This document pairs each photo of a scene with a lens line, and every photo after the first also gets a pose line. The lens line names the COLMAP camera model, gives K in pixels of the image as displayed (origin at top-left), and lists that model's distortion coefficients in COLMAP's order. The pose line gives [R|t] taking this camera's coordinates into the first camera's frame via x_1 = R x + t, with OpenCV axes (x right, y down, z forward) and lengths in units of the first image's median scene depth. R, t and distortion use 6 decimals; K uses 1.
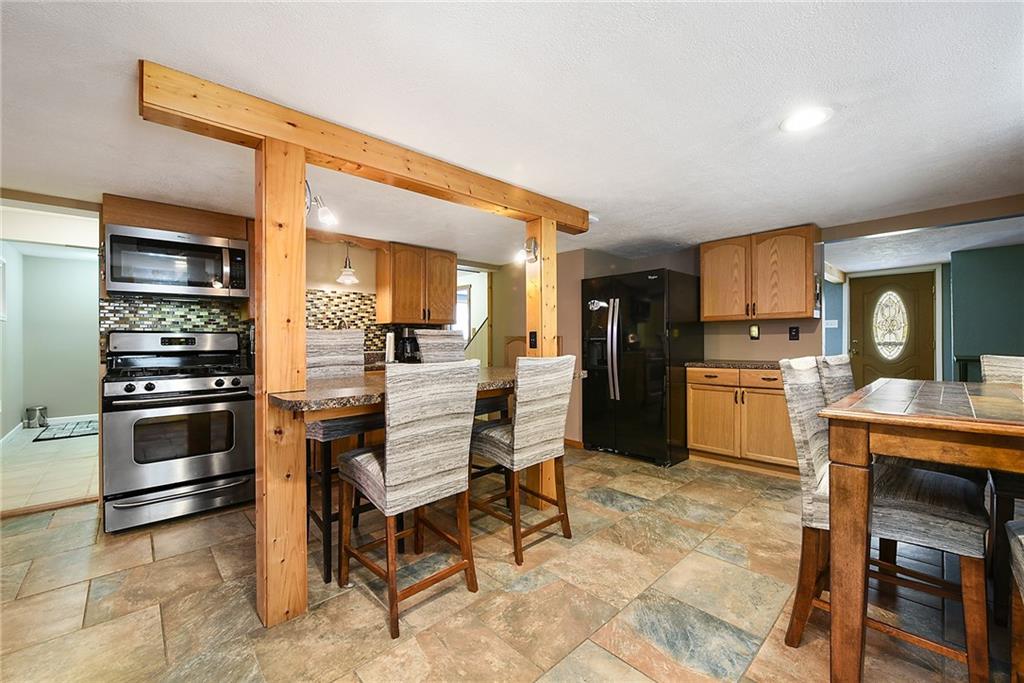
lens RADIAL K [[409.9, 0, 492.9], [0, 409.9, 341.1], [0, 0, 1]] dist [-0.011654, -0.000557]
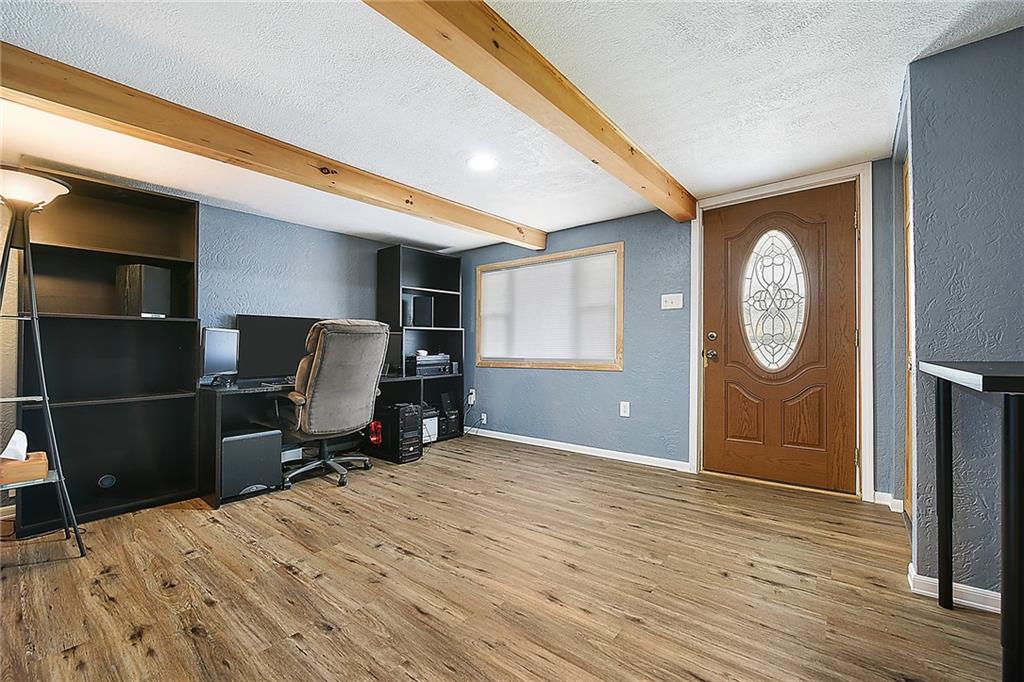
lens RADIAL K [[409.9, 0, 503.3], [0, 409.9, 348.3], [0, 0, 1]] dist [-0.011654, -0.000557]
pose [[0.992843, 0.002976, 0.119393, 0.607429], [-0.002098, 0.999970, -0.007478, 0.022831], [-0.119412, 0.007174, 0.992819, 0.561124]]
